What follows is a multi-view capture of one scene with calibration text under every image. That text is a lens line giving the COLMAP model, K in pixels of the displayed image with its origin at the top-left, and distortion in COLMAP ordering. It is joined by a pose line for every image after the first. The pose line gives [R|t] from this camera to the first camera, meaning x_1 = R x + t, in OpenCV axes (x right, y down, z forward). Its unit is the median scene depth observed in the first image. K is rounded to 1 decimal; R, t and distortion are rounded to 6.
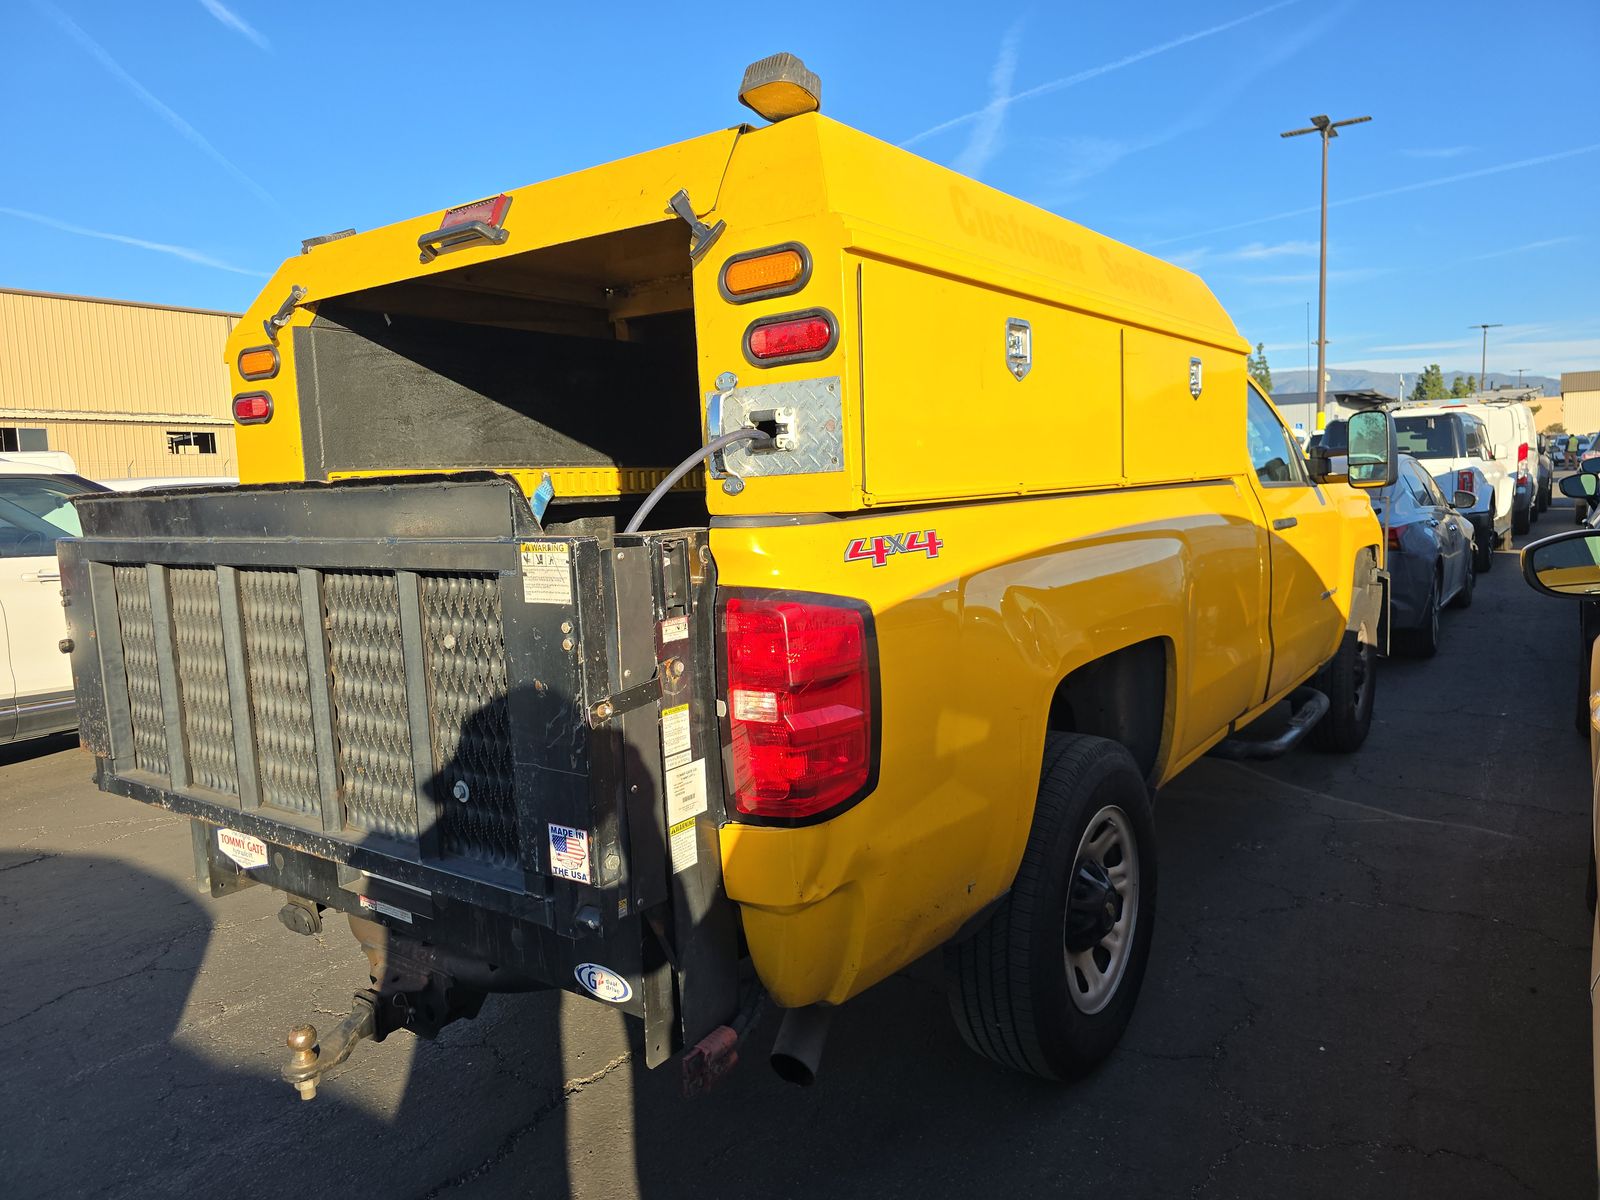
lens RADIAL K [[1106.2, 0, 800.0], [0, 1106.2, 600.0], [0, 0, 1]] dist [0.033426, -0.044488]
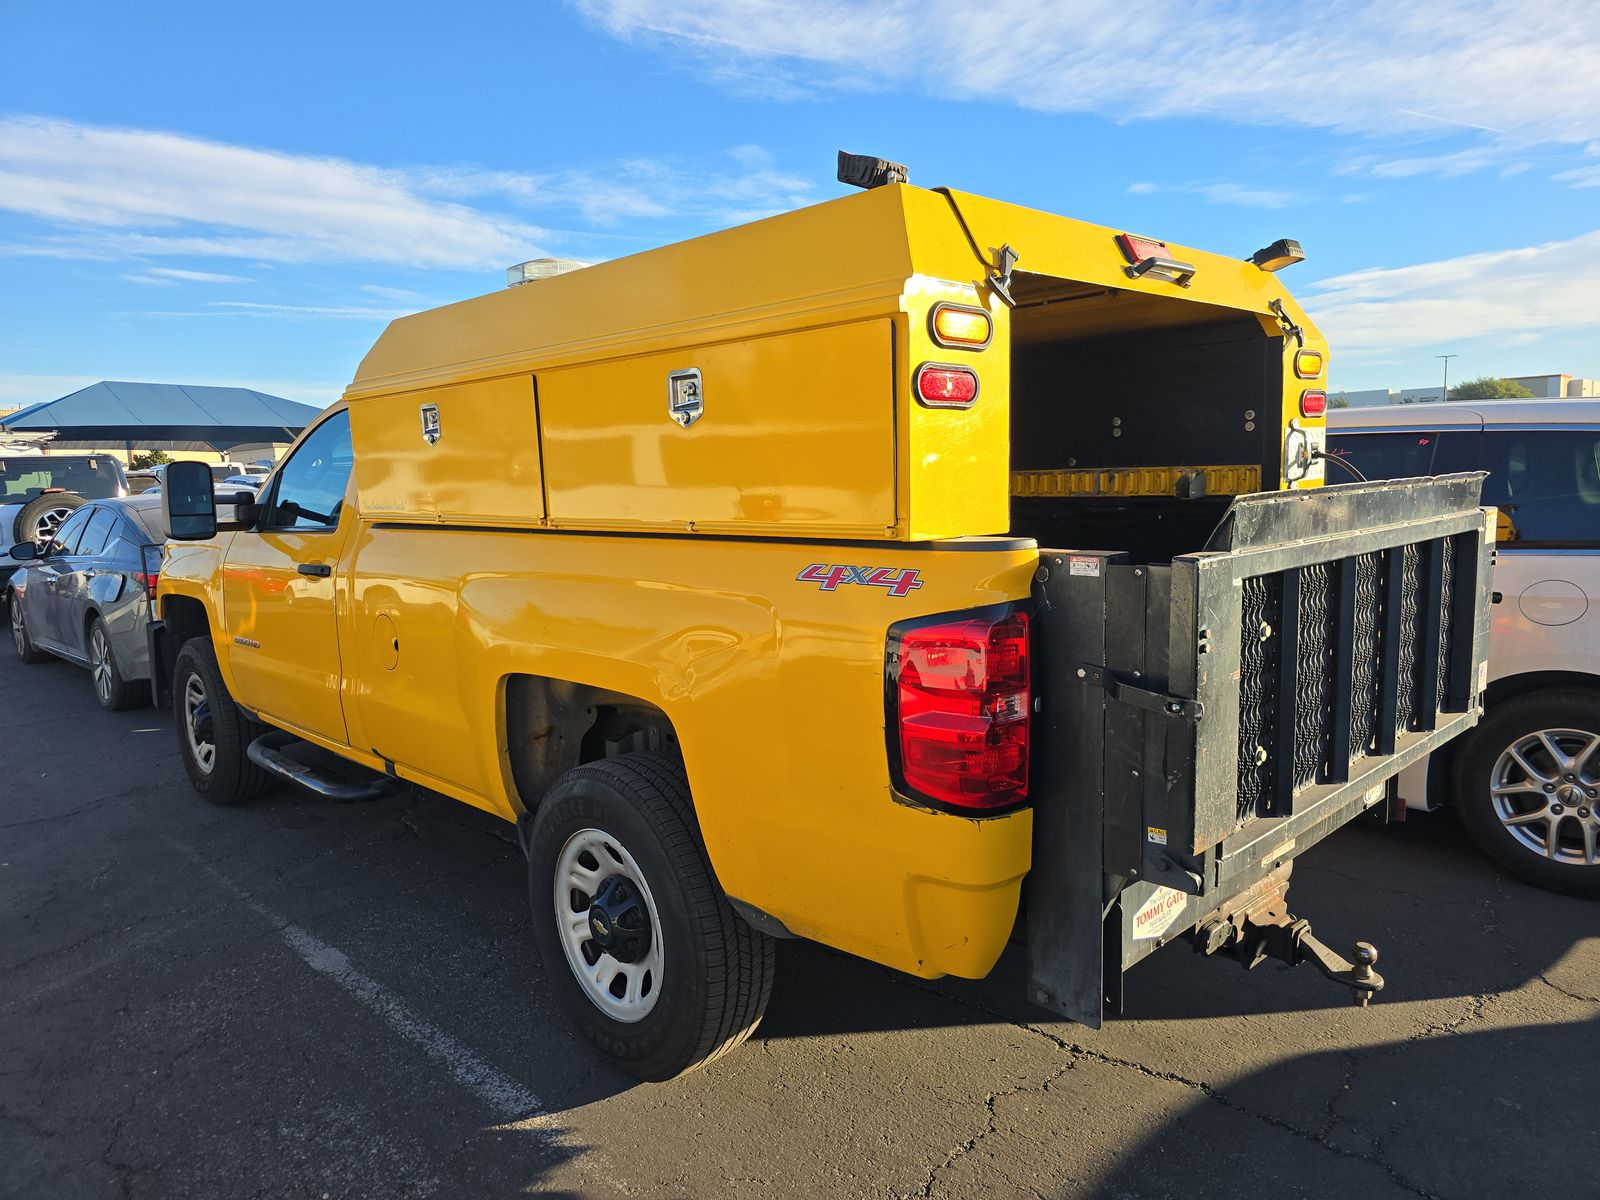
lens RADIAL K [[1091.6, 0, 800.0], [0, 1091.6, 600.0], [0, 0, 1]] dist [0.048557, -0.049279]
pose [[0.134193, -0.081530, 0.987596, -1.563352], [0.127066, 0.989798, 0.064446, -0.118782], [-0.982775, 0.116841, 0.143183, 1.295510]]
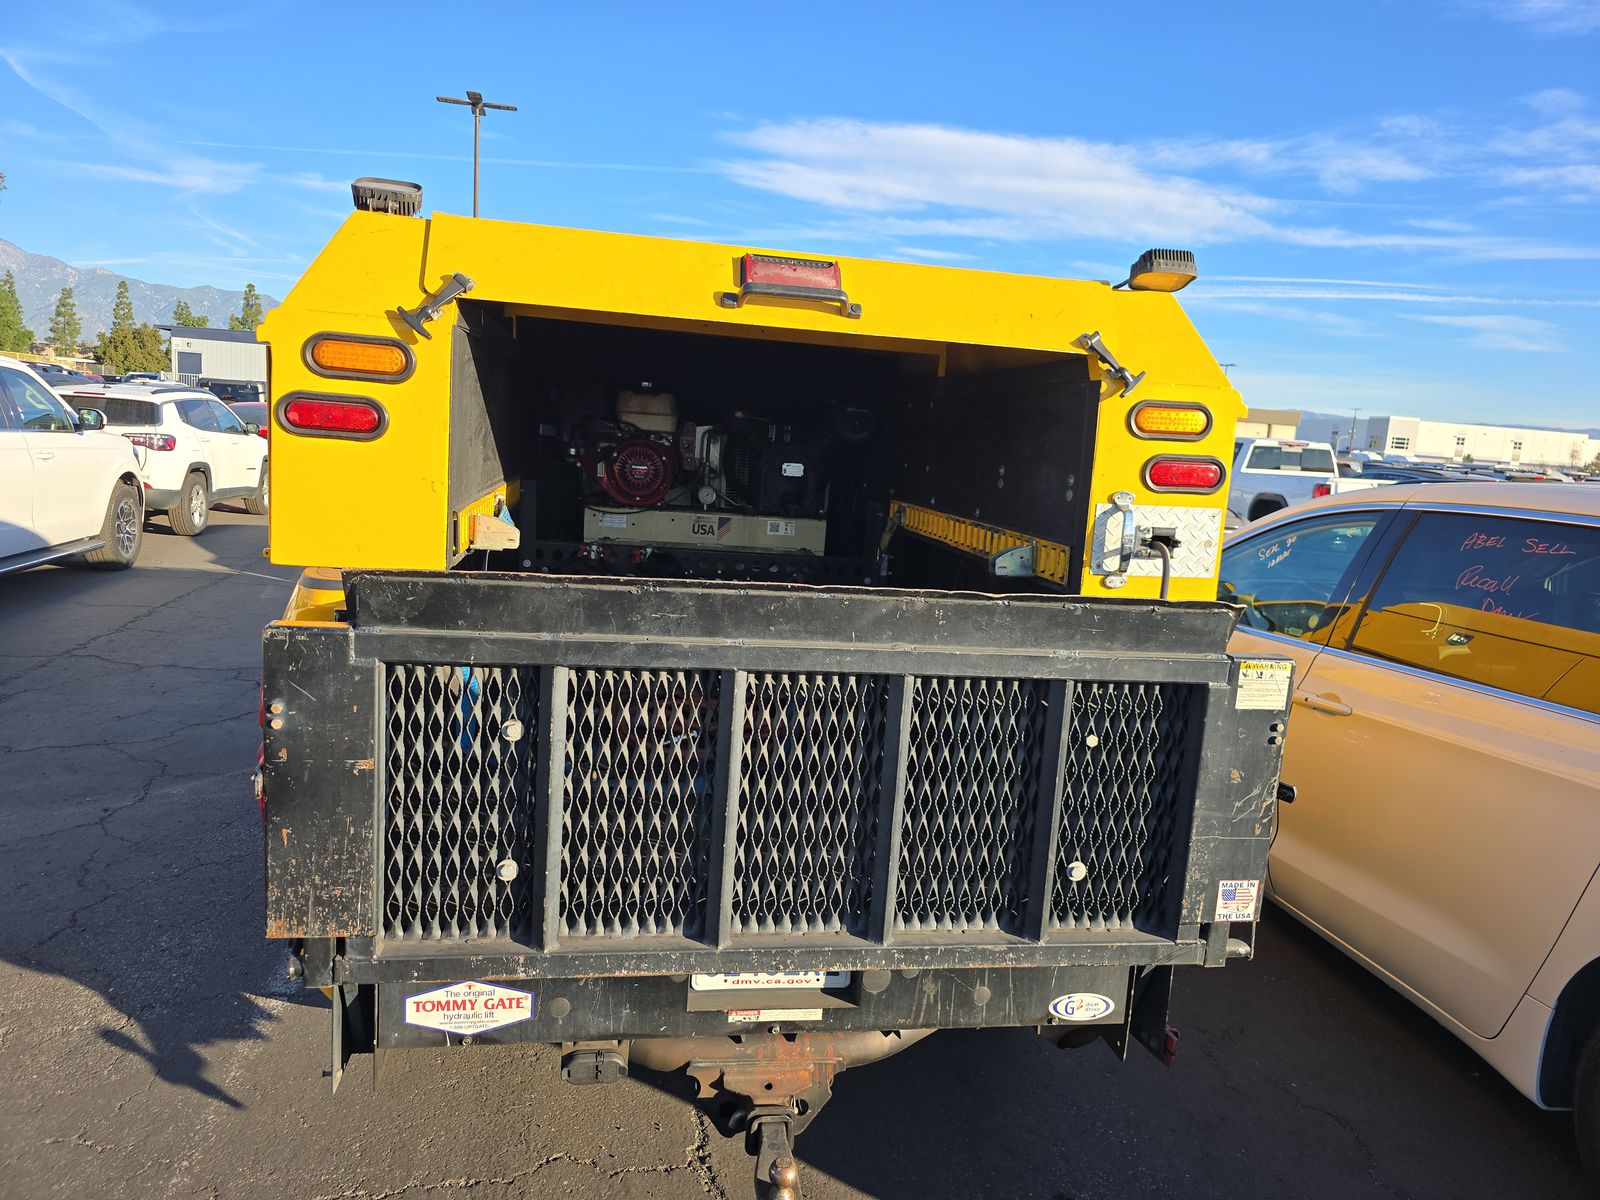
lens RADIAL K [[1106.2, 0, 800.0], [0, 1106.2, 600.0], [0, 0, 1]] dist [0.033426, -0.044488]
pose [[0.677591, -0.023983, 0.735048, -1.052596], [-0.018285, 0.998610, 0.049438, -0.121246], [-0.735212, -0.046939, 0.676210, 0.371940]]
